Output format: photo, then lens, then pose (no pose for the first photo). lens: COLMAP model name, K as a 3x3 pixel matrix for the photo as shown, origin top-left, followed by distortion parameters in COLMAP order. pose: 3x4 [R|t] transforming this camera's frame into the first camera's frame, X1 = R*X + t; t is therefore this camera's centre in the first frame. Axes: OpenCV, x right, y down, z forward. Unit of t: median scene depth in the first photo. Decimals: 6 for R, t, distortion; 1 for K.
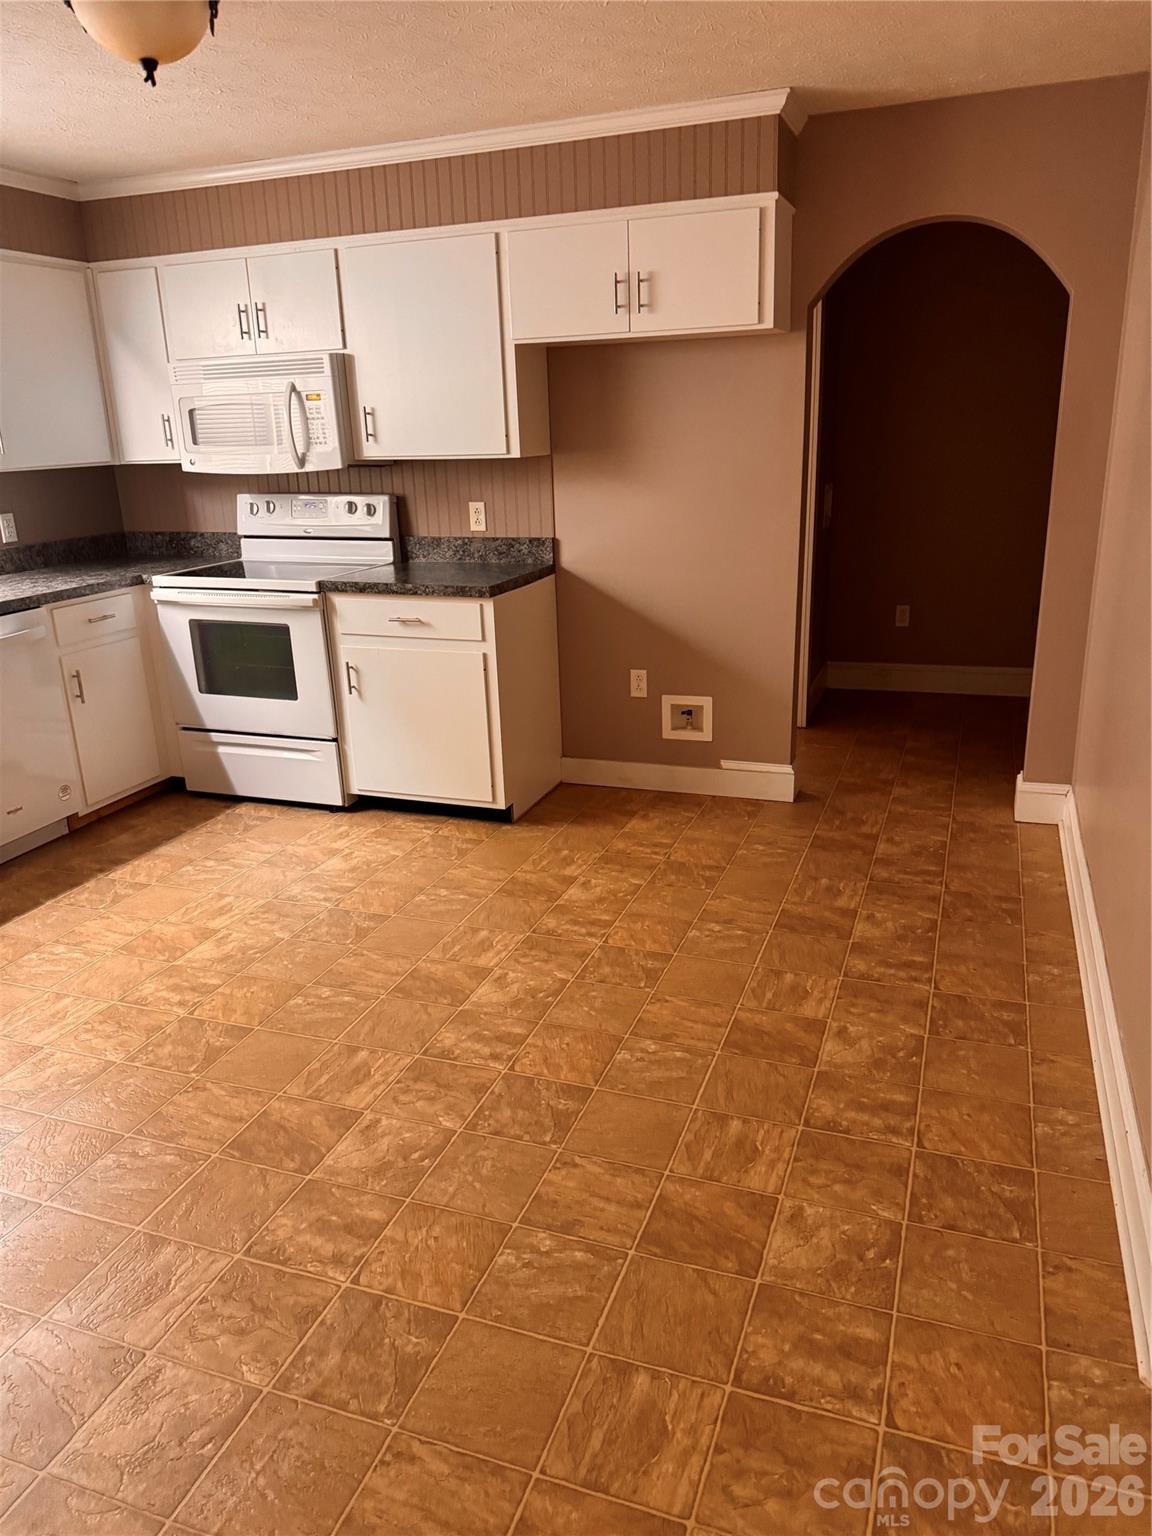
lens RADIAL K [[1085.3, 0, 568.3], [0, 1085.3, 767.3], [0, 0, 1]] dist [0.072278, -0.068088]
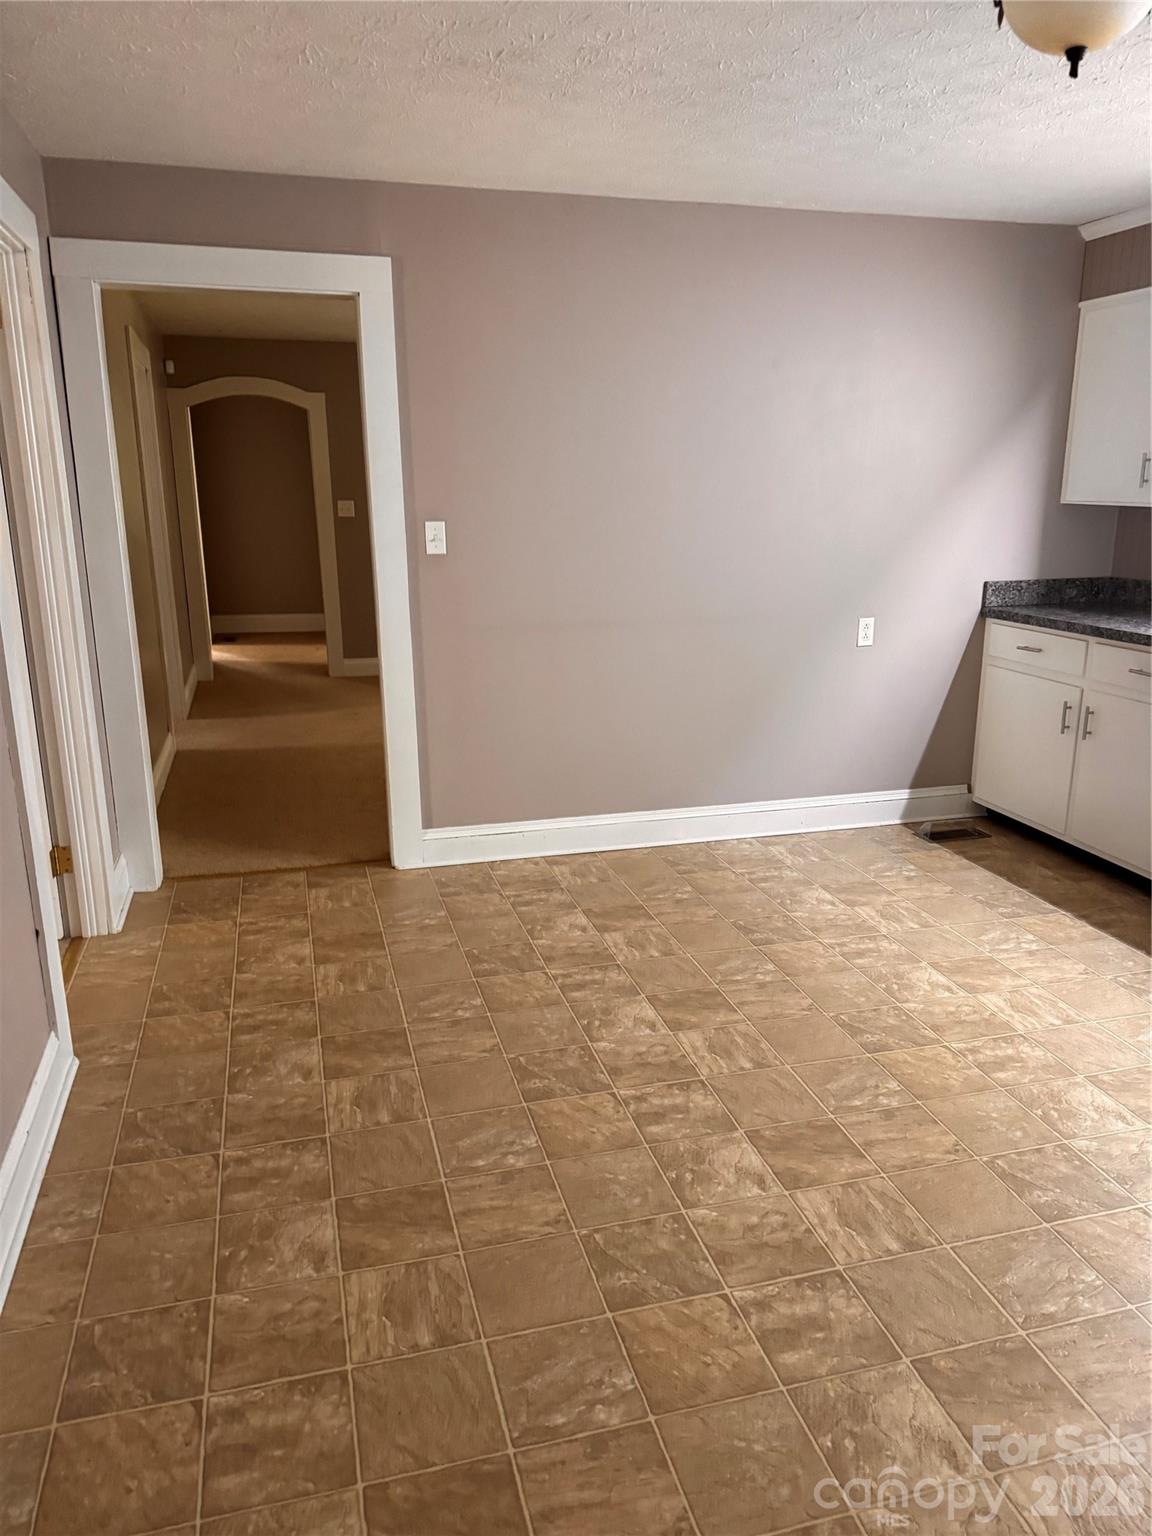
lens RADIAL K [[1085.3, 0, 566.8], [0, 1085.3, 773.5], [0, 0, 1]] dist [0.072278, -0.068088]
pose [[-0.812861, 0.187166, -0.551567, 0.315428], [-0.145700, 0.851520, 0.503672, -0.315504], [0.563941, 0.489778, -0.664897, 0.964331]]
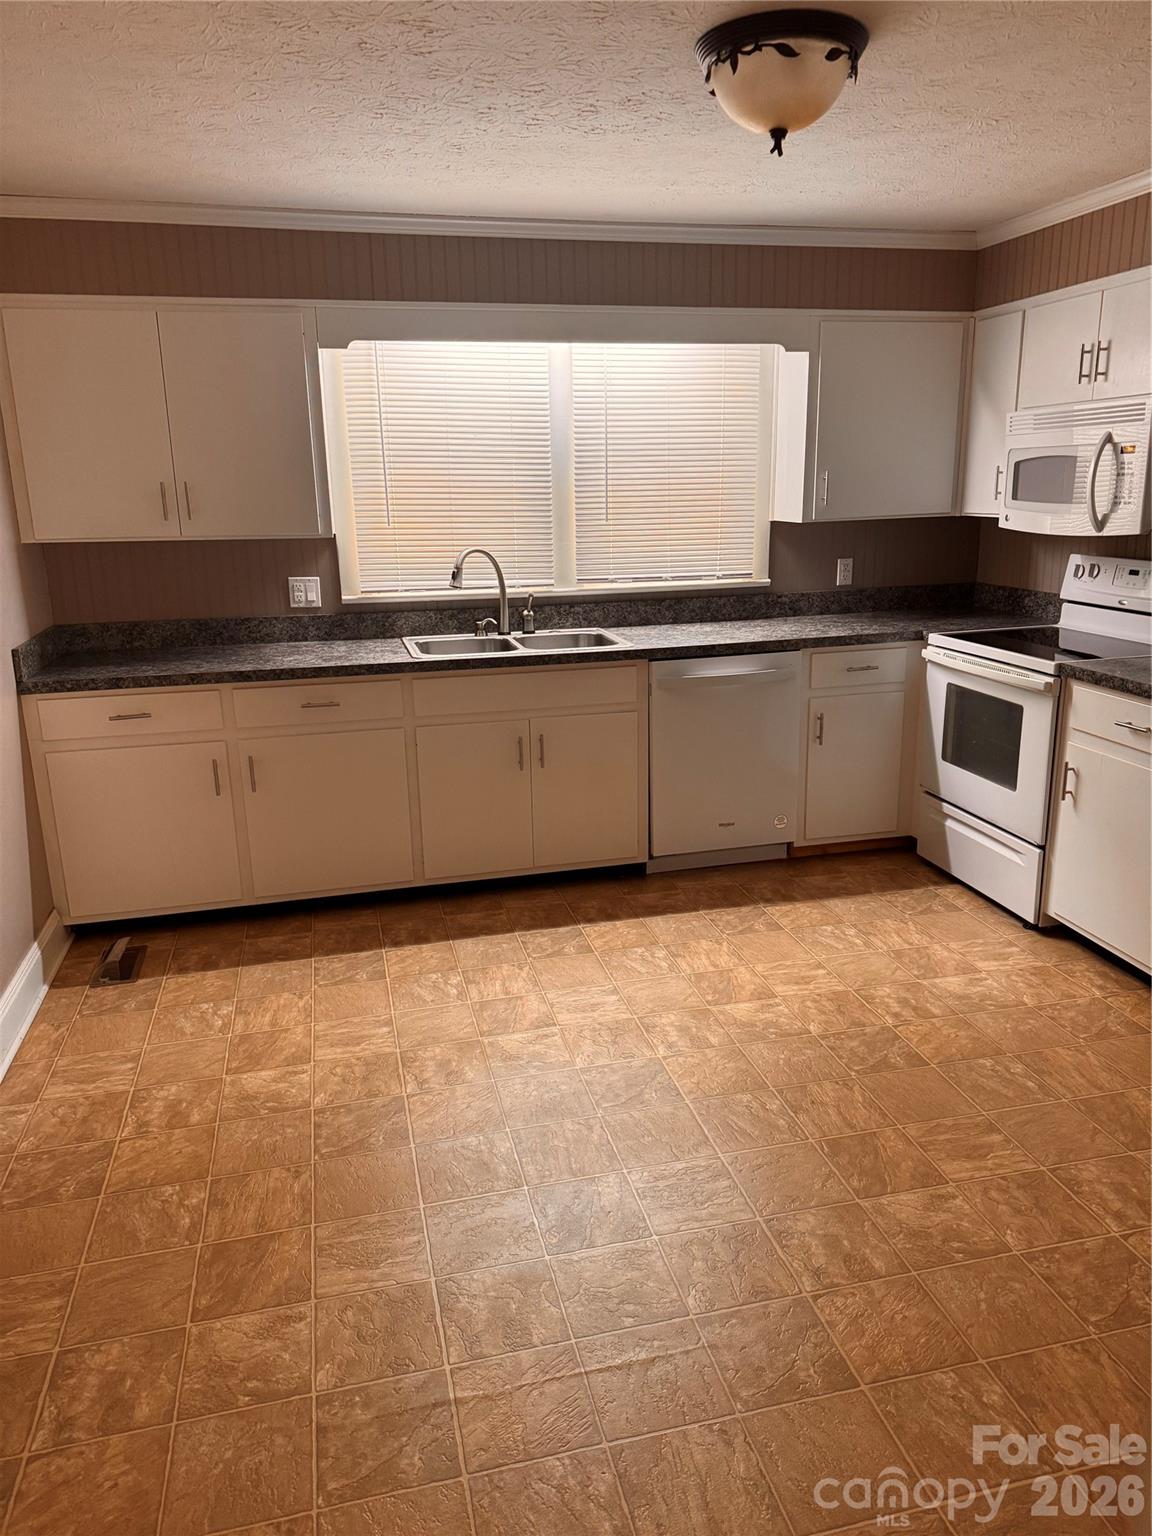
lens RADIAL K [[1085.3, 0, 593.2], [0, 1085.3, 772.2], [0, 0, 1]] dist [0.072278, -0.068088]
pose [[0.571201, 0.237965, -0.785558, 0.255994], [-0.250327, 0.961963, 0.109382, -0.092208], [0.781707, 0.134167, 0.609043, 0.206679]]
